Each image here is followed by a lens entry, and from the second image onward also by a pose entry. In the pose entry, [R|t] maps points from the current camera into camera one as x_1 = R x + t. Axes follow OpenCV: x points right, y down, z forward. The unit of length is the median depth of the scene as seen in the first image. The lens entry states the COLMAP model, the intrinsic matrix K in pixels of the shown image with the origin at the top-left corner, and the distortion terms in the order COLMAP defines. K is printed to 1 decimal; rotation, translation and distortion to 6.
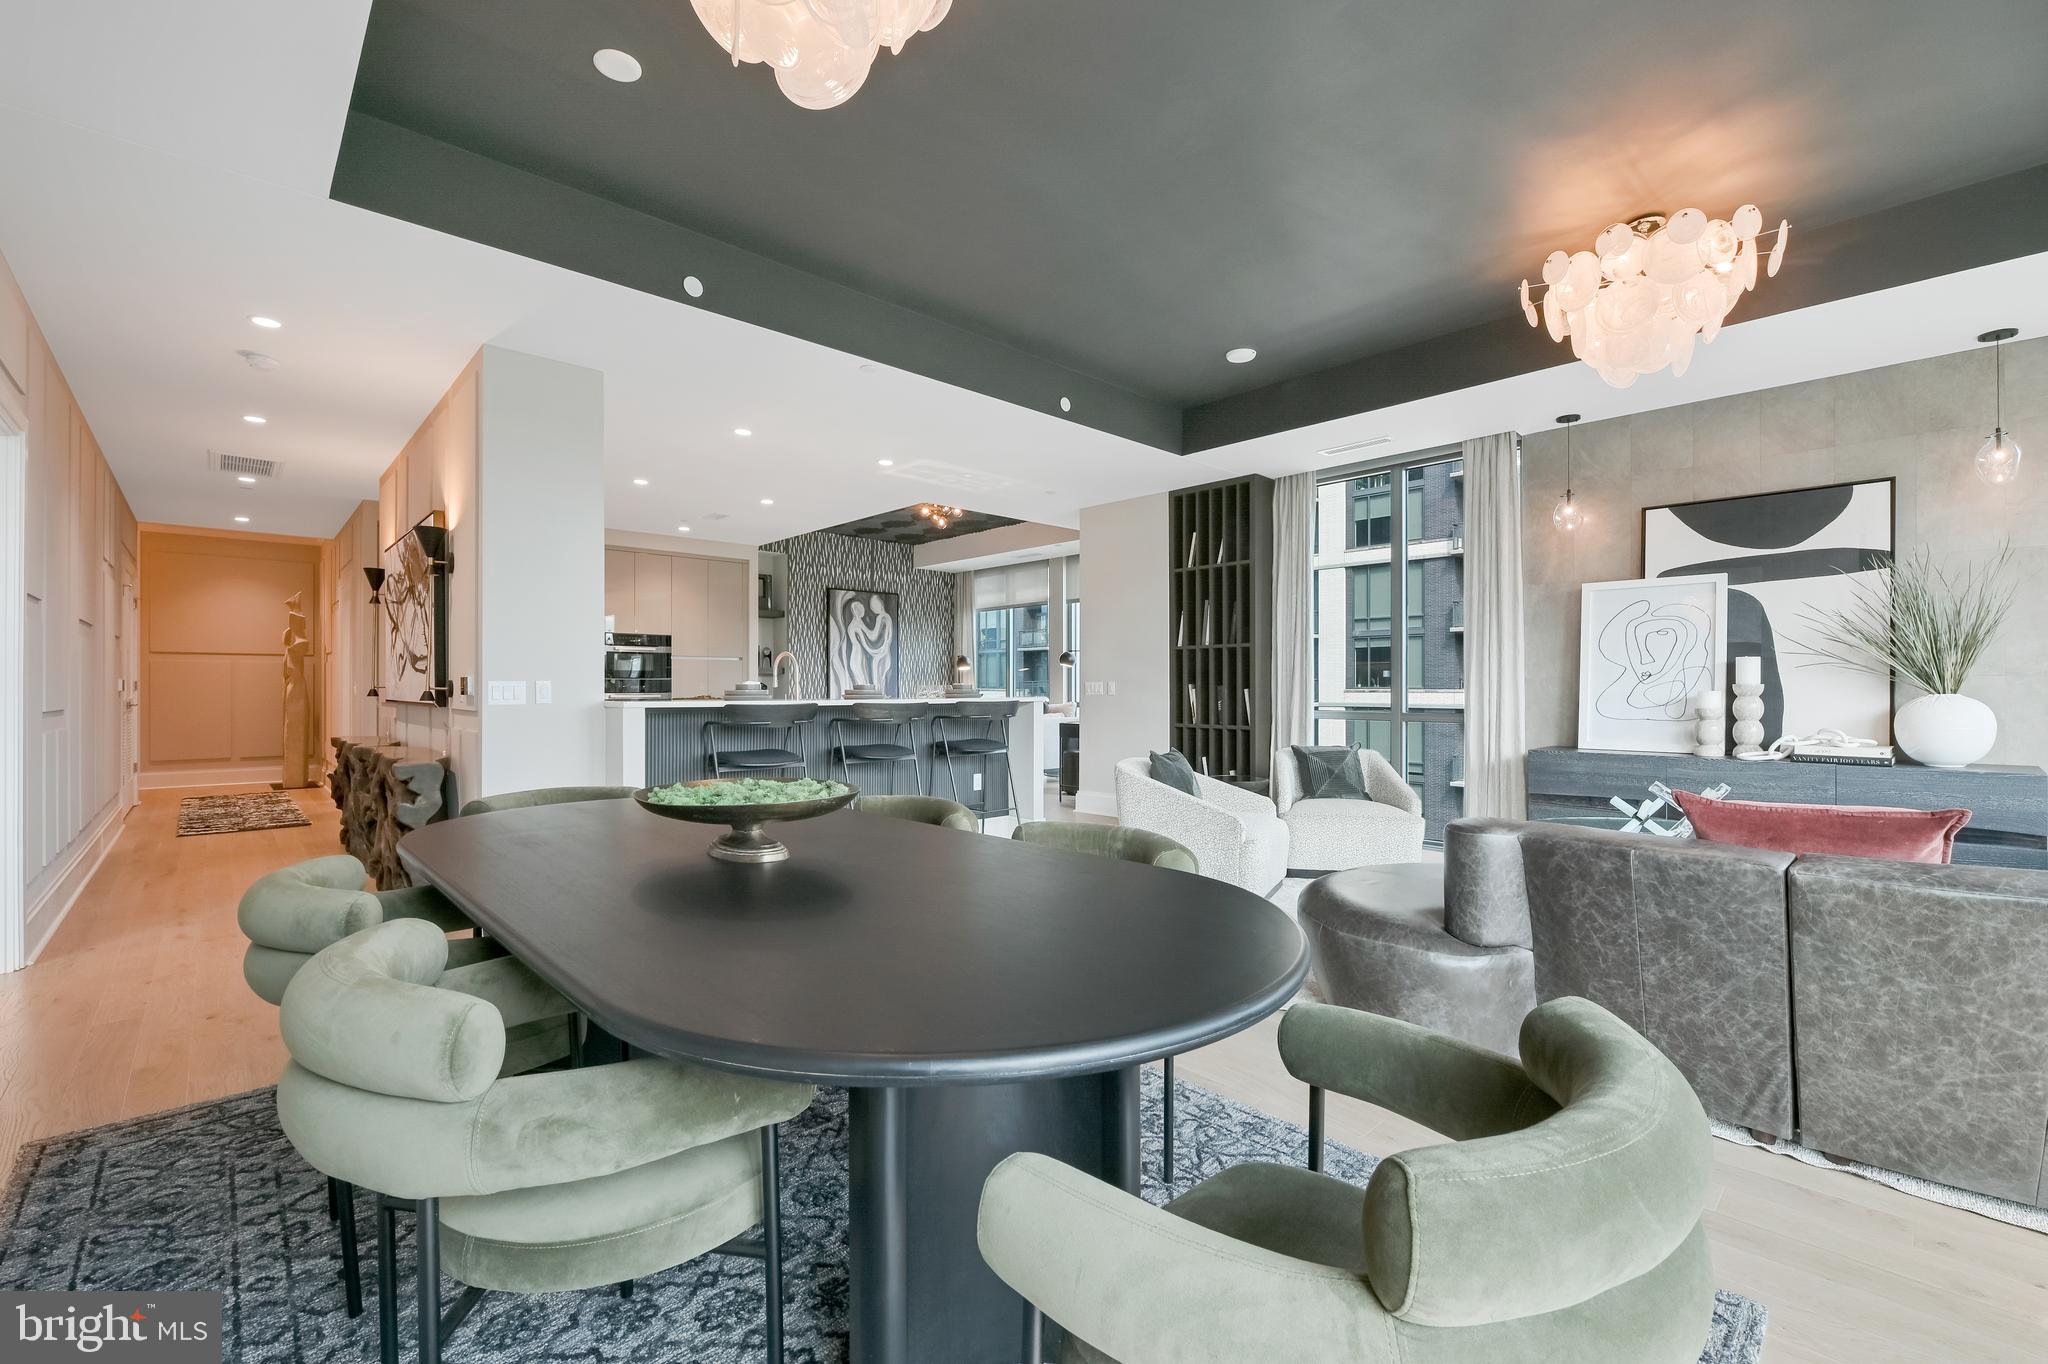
lens RADIAL K [[879.4, 0, 1024.6], [0, 879.4, 681.8], [0, 0, 1]] dist [-0.004225, -0.000470]
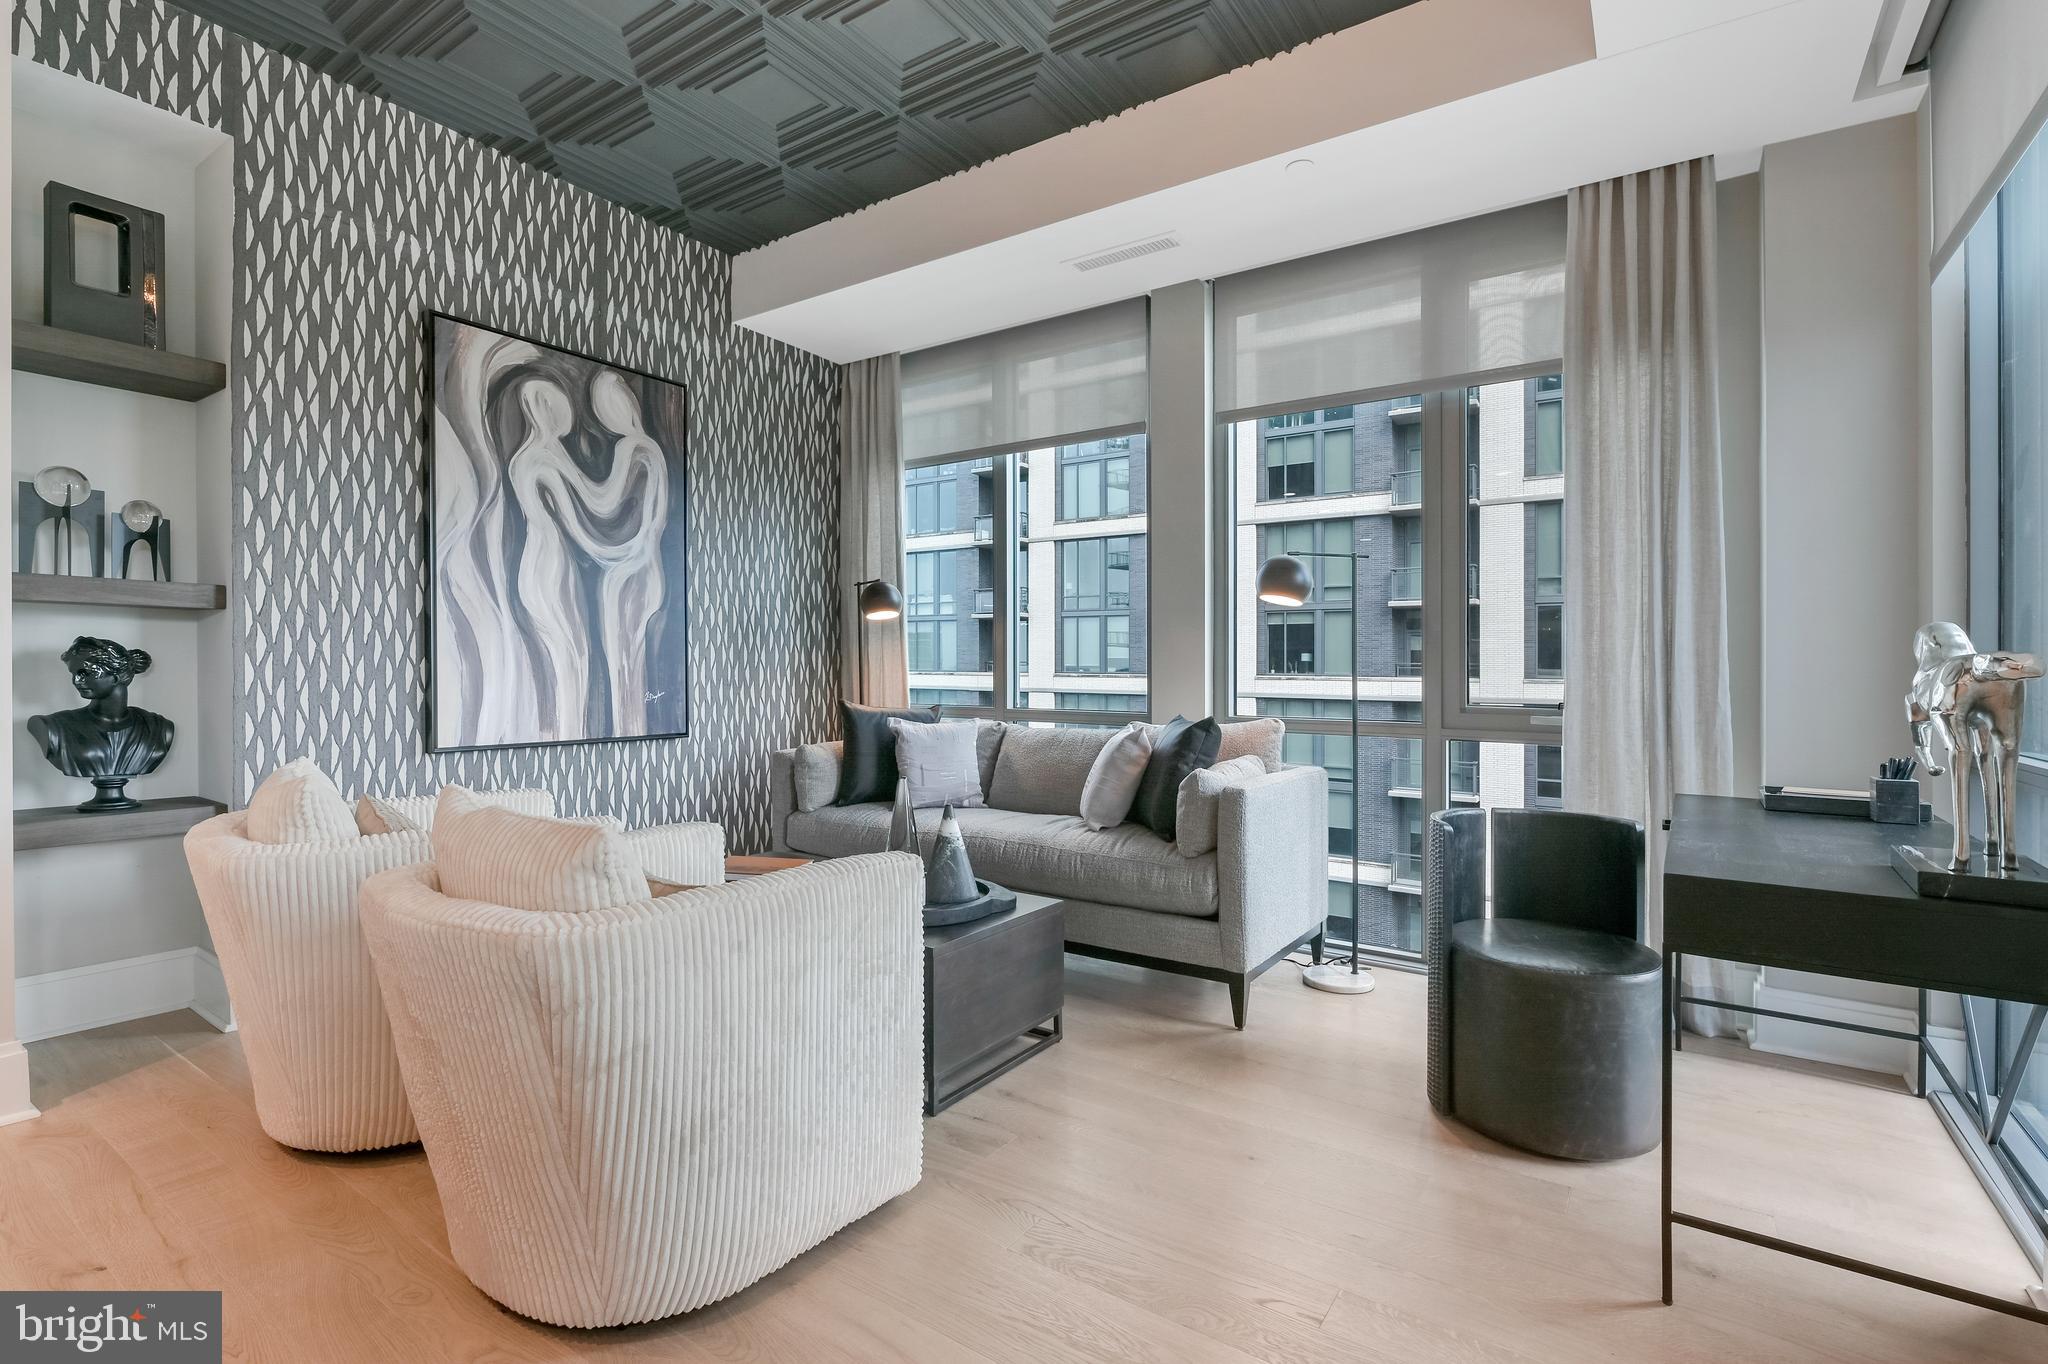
lens RADIAL K [[935.0, 0, 1021.2], [0, 935.0, 694.1], [0, 0, 1]] dist [0.000255, -0.000261]
pose [[0.975887, 0.004475, 0.218230, -0.097855], [-0.011384, 0.999473, 0.030415, 0.004386], [-0.217979, -0.032166, 0.975423, 0.630246]]
